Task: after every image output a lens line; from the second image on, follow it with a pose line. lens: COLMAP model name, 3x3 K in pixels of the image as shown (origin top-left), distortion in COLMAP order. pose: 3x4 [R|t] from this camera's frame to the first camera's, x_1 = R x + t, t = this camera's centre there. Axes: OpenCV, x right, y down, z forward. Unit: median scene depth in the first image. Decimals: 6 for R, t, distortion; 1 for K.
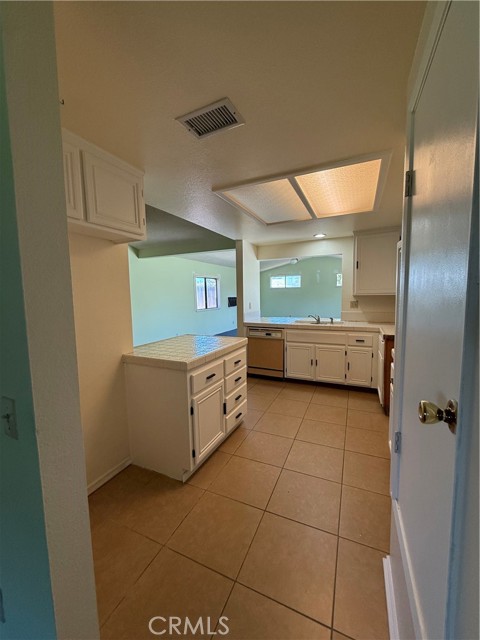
lens RADIAL K [[256.3, 0, 239.5], [0, 256.3, 316.5], [0, 0, 1]] dist [0.004043, -0.000048]
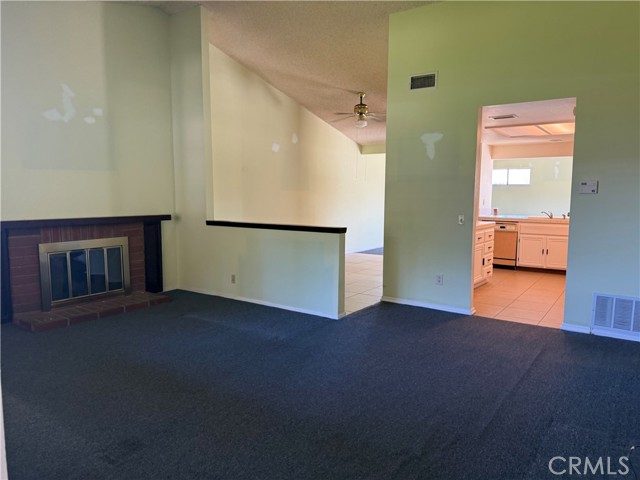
lens RADIAL K [[449.0, 0, 317.8], [0, 449.0, 242.3], [0, 0, 1]] dist [0.010916, -0.018386]
pose [[0.981097, 0.040446, -0.189244, -0.313063], [-0.036089, 0.999000, 0.026410, 0.113096], [0.190123, -0.019081, 0.981575, -1.116381]]
